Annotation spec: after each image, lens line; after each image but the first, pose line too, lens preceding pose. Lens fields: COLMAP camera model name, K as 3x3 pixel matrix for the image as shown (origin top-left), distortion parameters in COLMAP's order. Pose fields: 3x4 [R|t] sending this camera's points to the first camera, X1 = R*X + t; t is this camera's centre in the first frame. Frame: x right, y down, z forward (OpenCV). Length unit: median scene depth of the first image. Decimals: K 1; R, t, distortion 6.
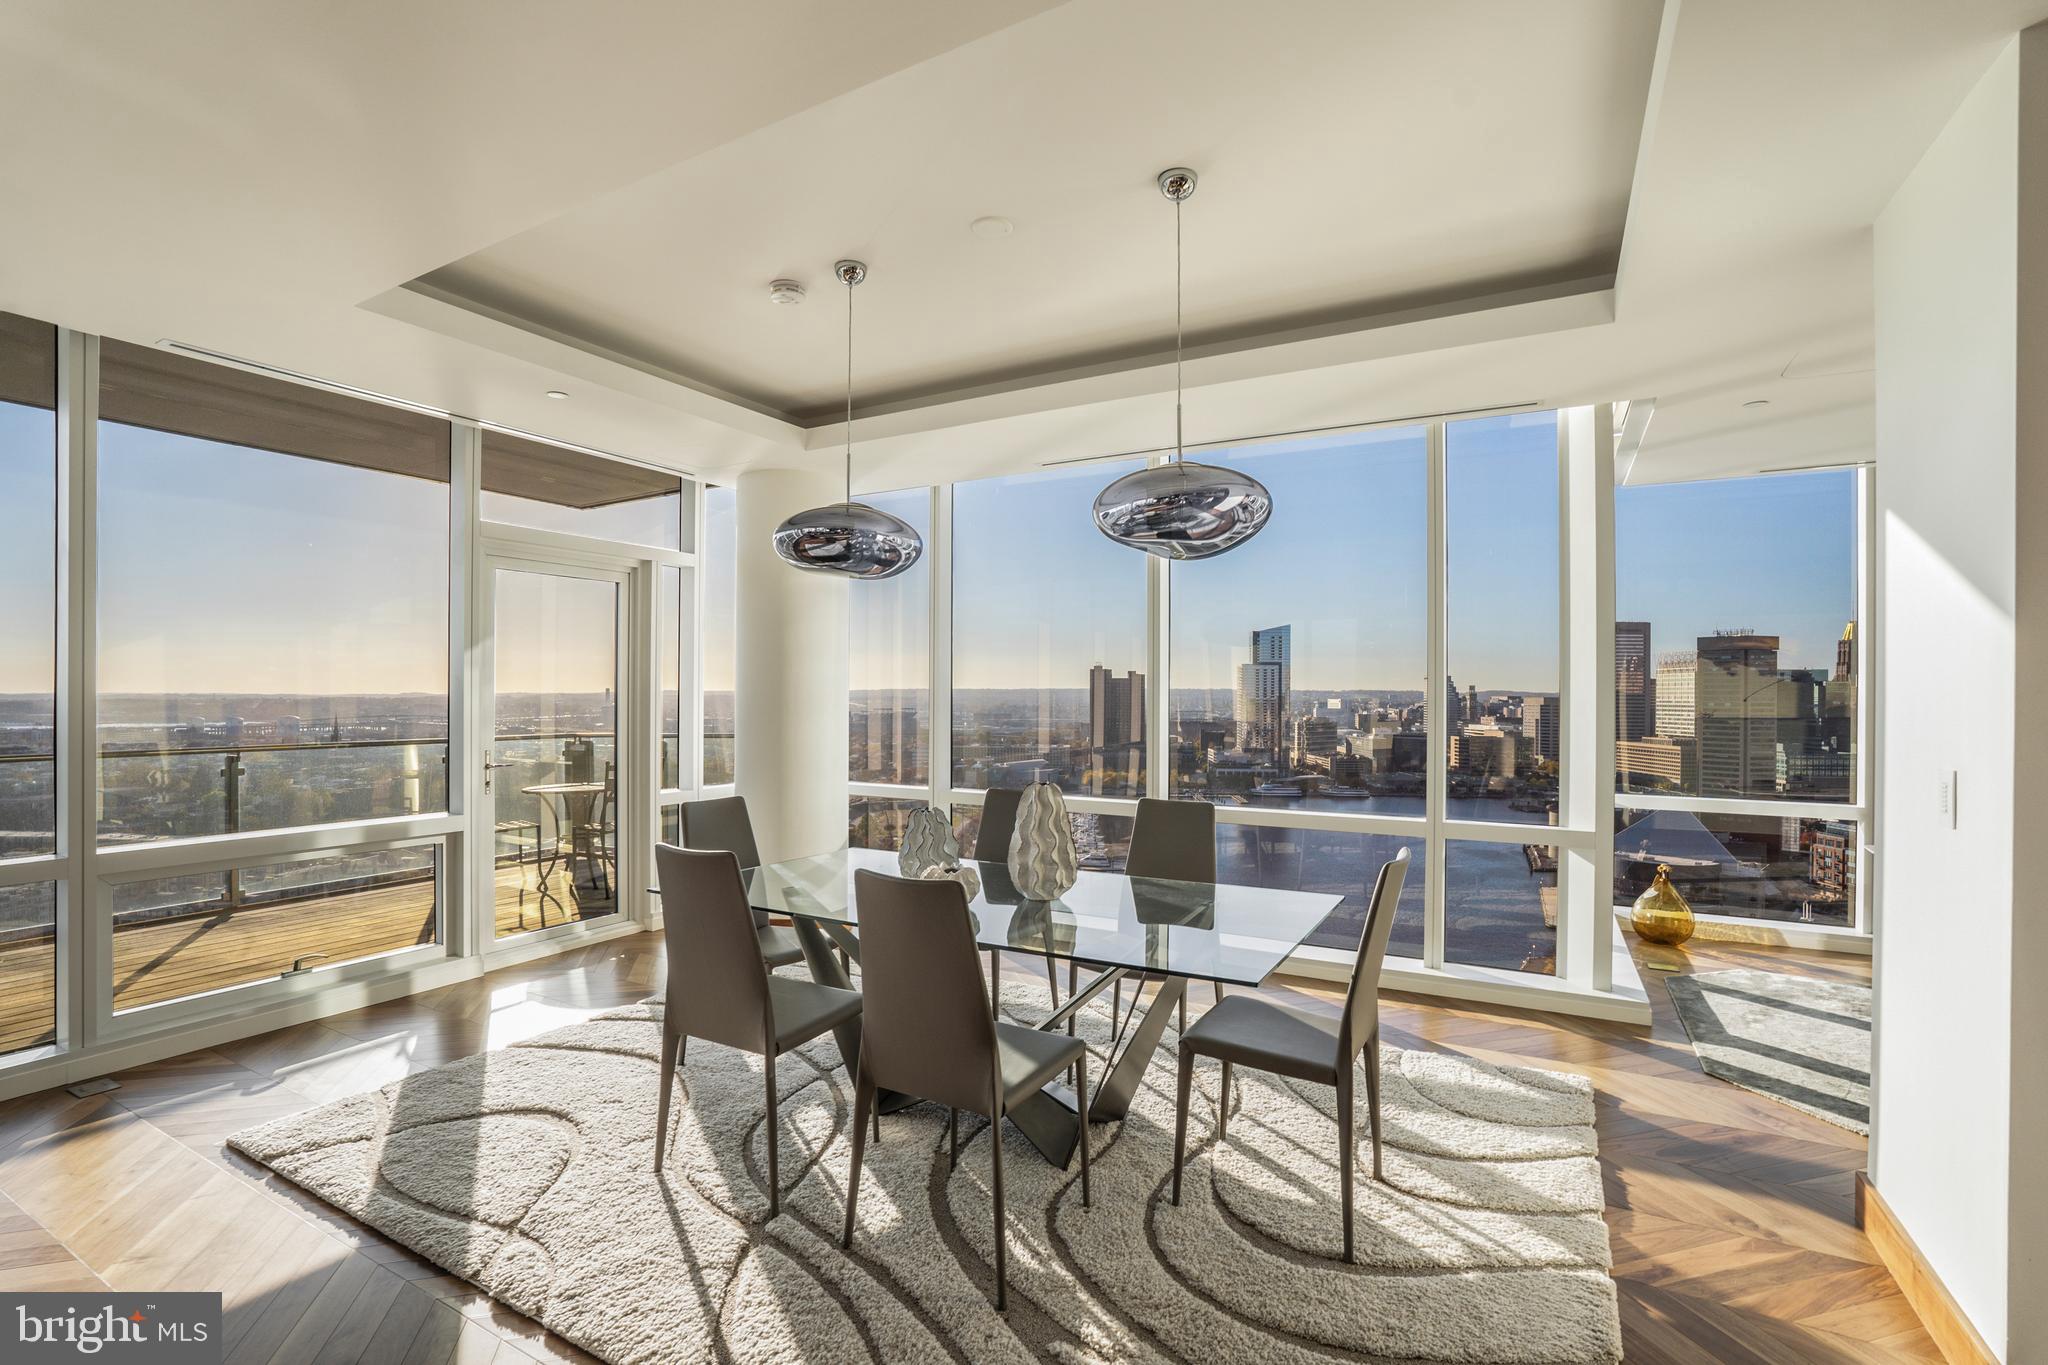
lens RADIAL K [[925.9, 0, 1035.3], [0, 925.9, 692.2], [0, 0, 1]] dist [-0.032641, 0.000656]
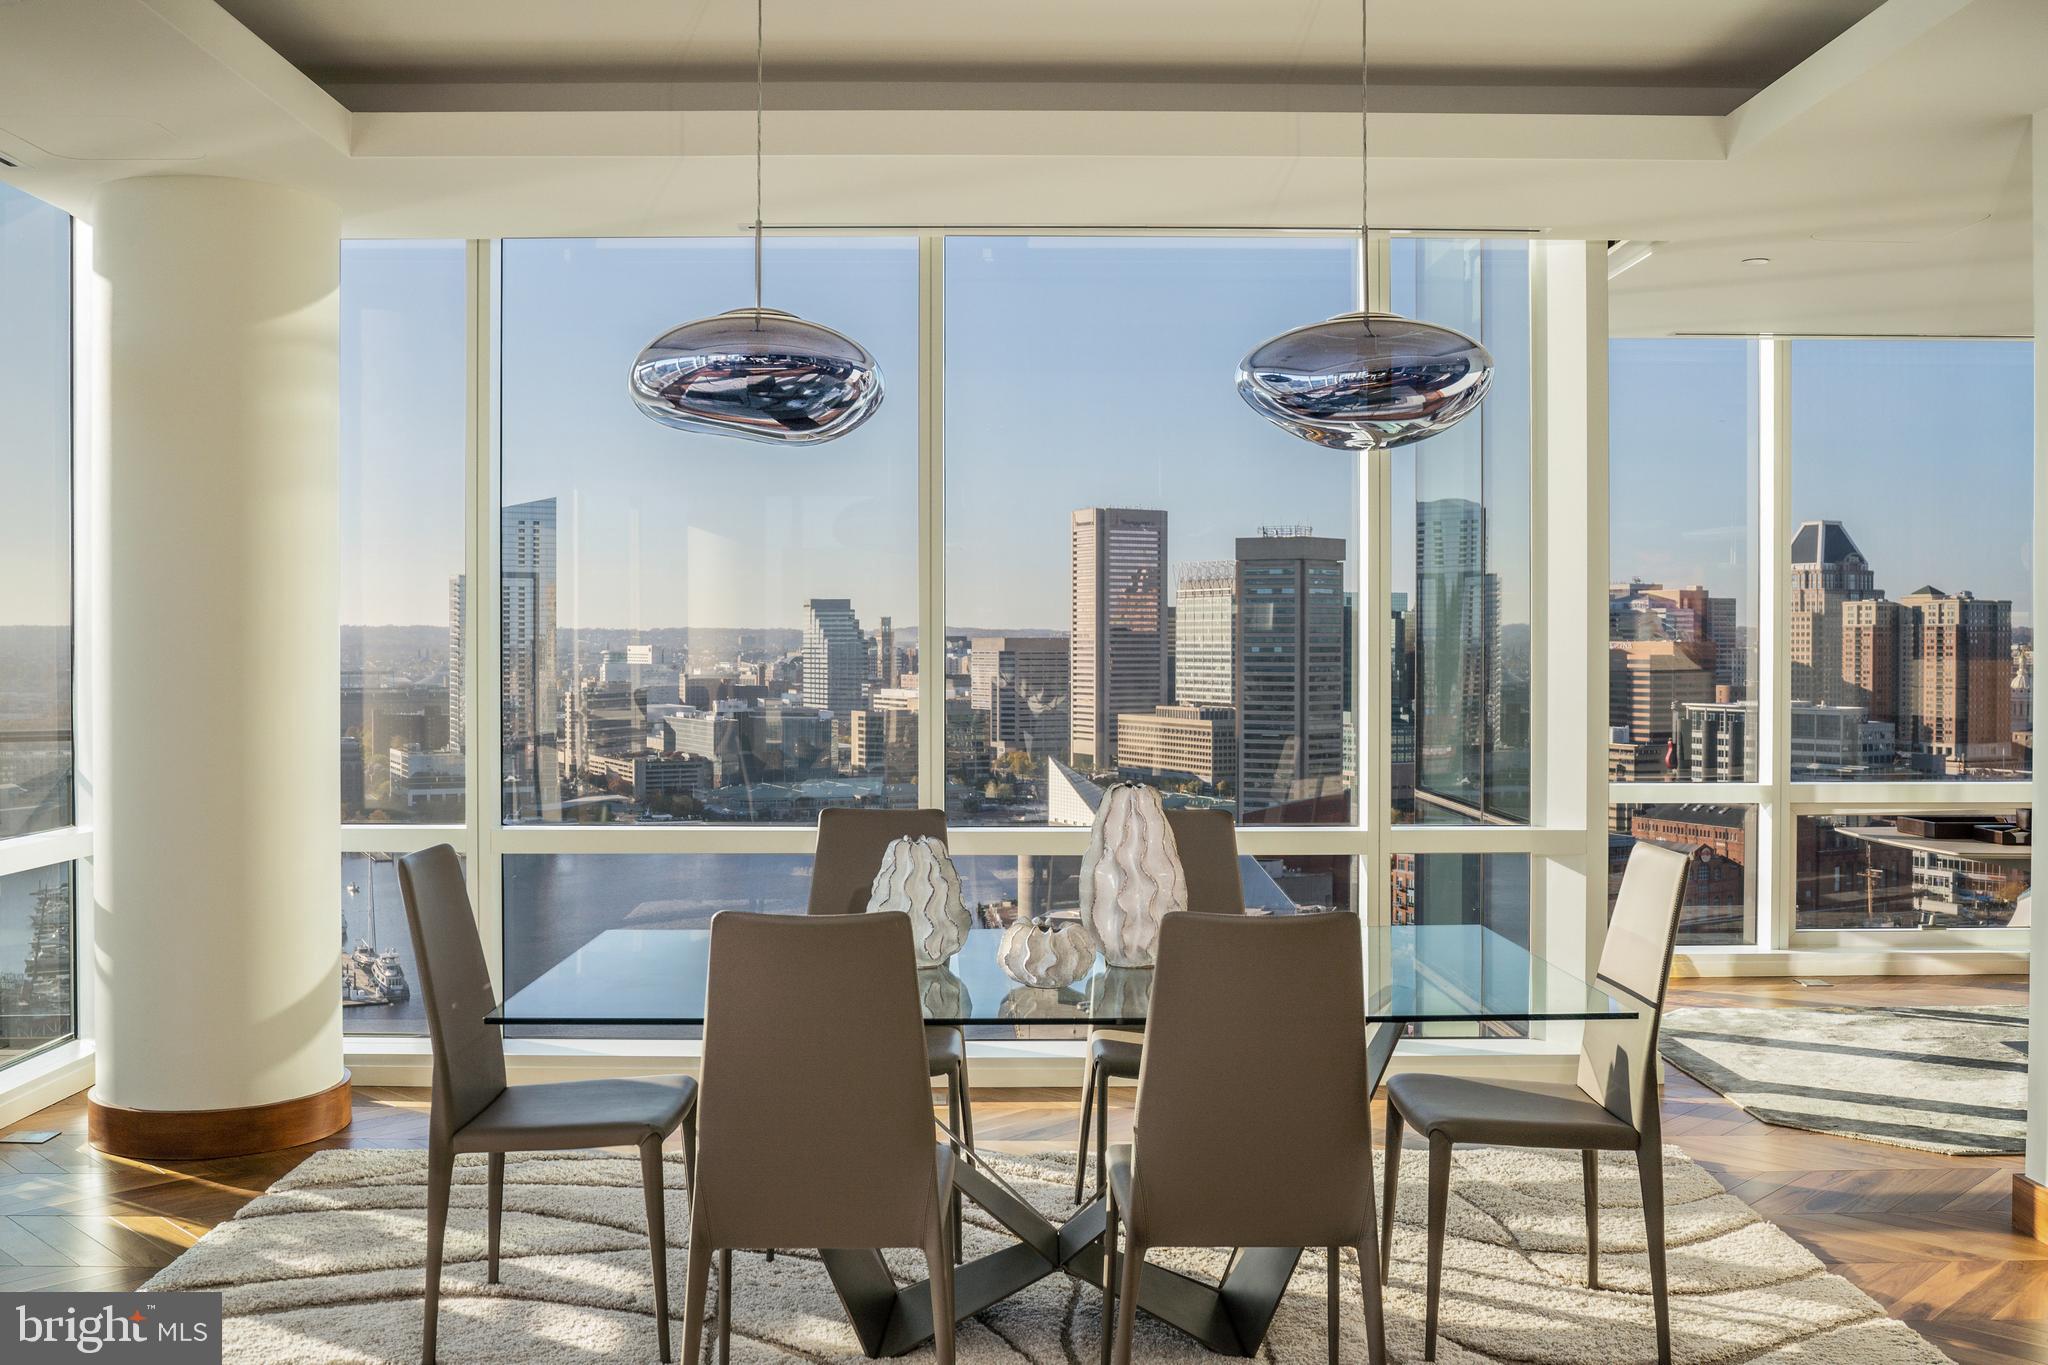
lens RADIAL K [[1871.1, 0, 996.8], [0, 1871.1, 675.3], [0, 0, 1]] dist [-0.033836, 0.011210]
pose [[0.872547, -0.014804, 0.488306, -0.420822], [0.003400, 0.999701, 0.024233, -0.006293], [-0.488518, -0.019485, 0.872336, -0.049074]]
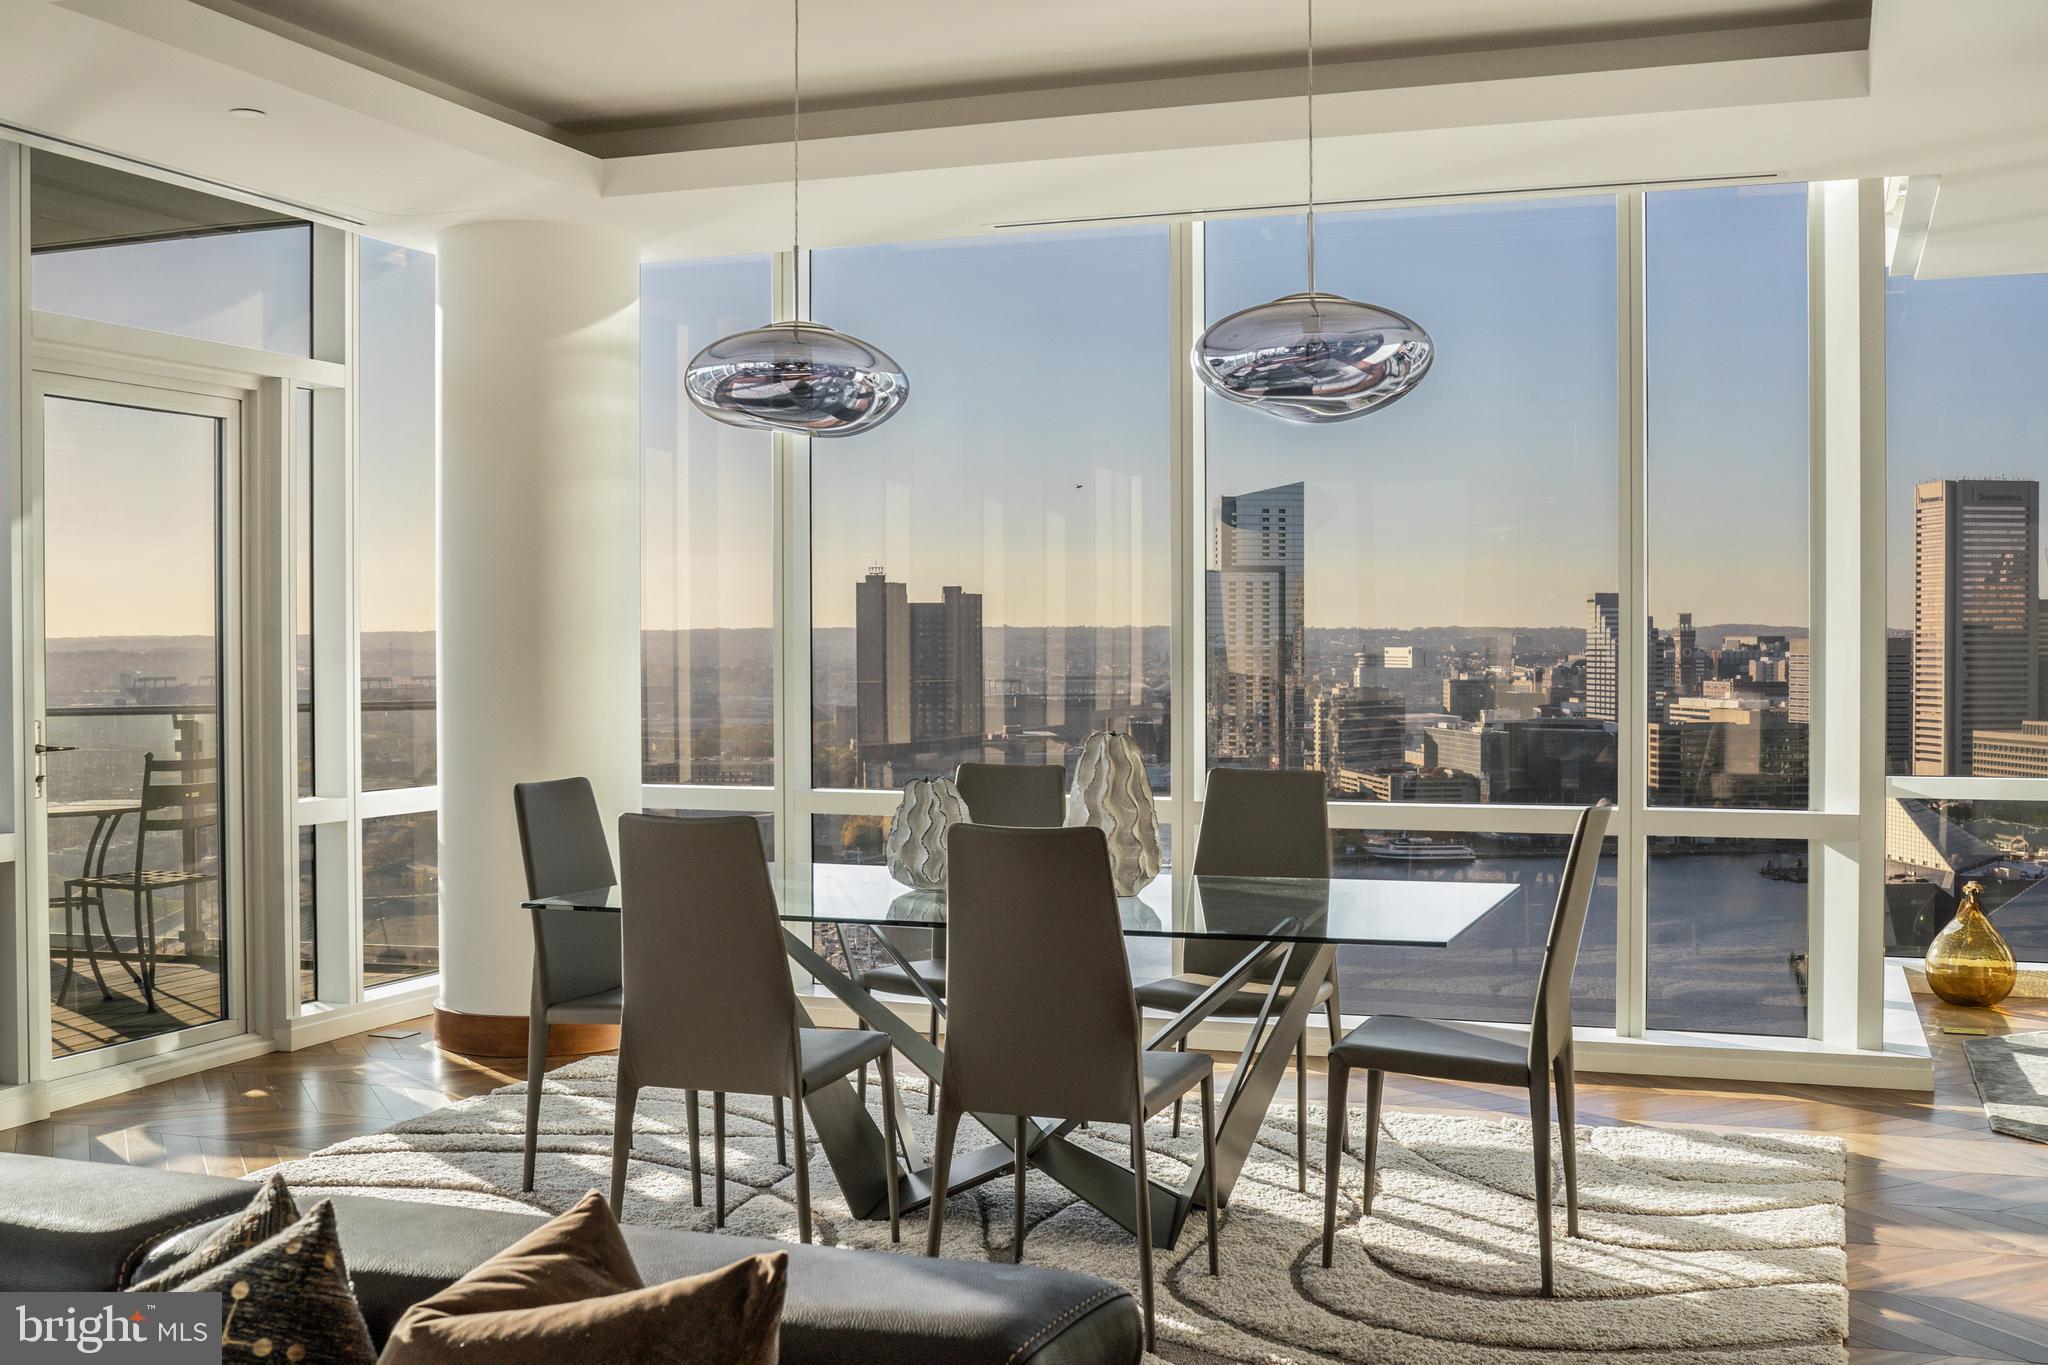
lens RADIAL K [[2141.2, 0, 1106.2], [0, 2141.2, 652.3], [0, 0, 1]] dist [-0.039105, -0.020197]
pose [[0.984092, -0.007376, 0.177504, -0.170946], [0.005920, 0.999944, 0.008734, 0.013172], [-0.177558, -0.007544, 0.984081, -0.361732]]
